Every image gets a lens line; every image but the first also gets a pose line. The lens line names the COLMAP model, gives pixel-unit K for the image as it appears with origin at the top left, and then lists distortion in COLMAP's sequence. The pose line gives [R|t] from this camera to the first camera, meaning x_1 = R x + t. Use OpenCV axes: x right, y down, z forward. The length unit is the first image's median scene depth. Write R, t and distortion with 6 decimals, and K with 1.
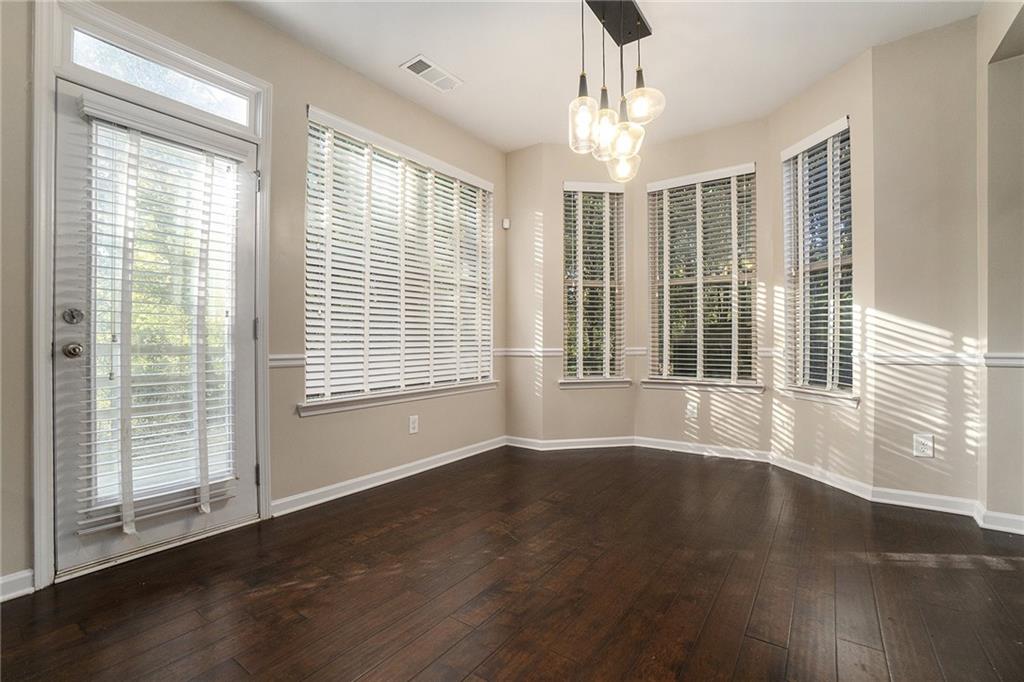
lens RADIAL K [[464.5, 0, 511.3], [0, 464.5, 336.8], [0, 0, 1]] dist [-0.002309, 0.000479]
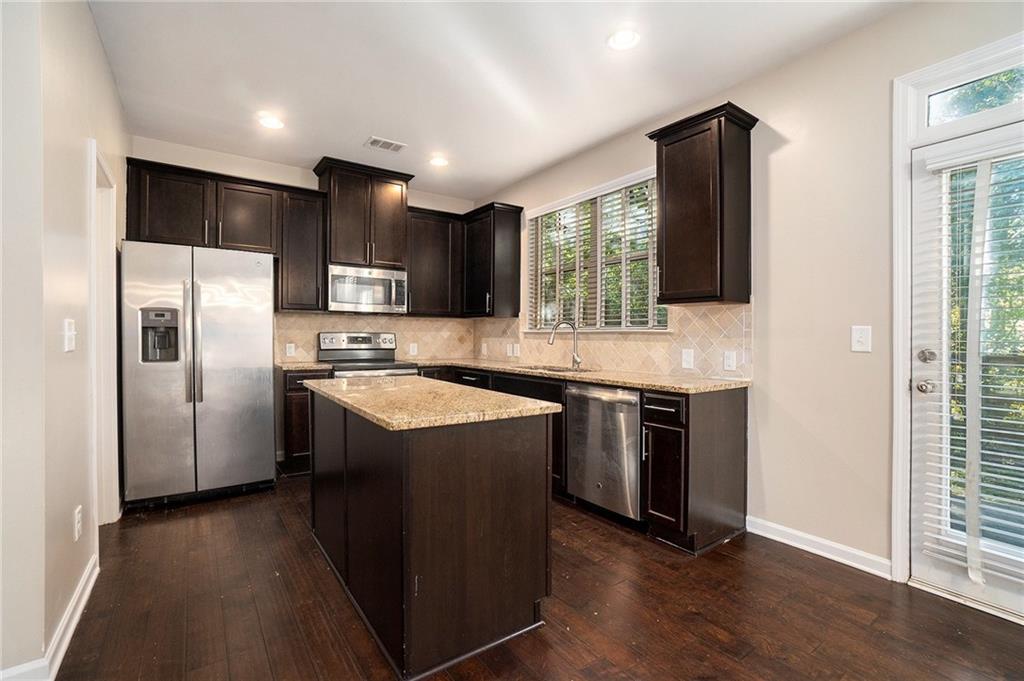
lens RADIAL K [[464.5, 0, 511.3], [0, 464.5, 340.3], [0, 0, 1]] dist [-0.002309, 0.000479]
pose [[-0.354758, 0.007770, -0.934926, 0.449647], [0.002650, 0.999970, 0.007305, -0.093443], [0.934954, 0.000114, -0.354768, 0.466667]]
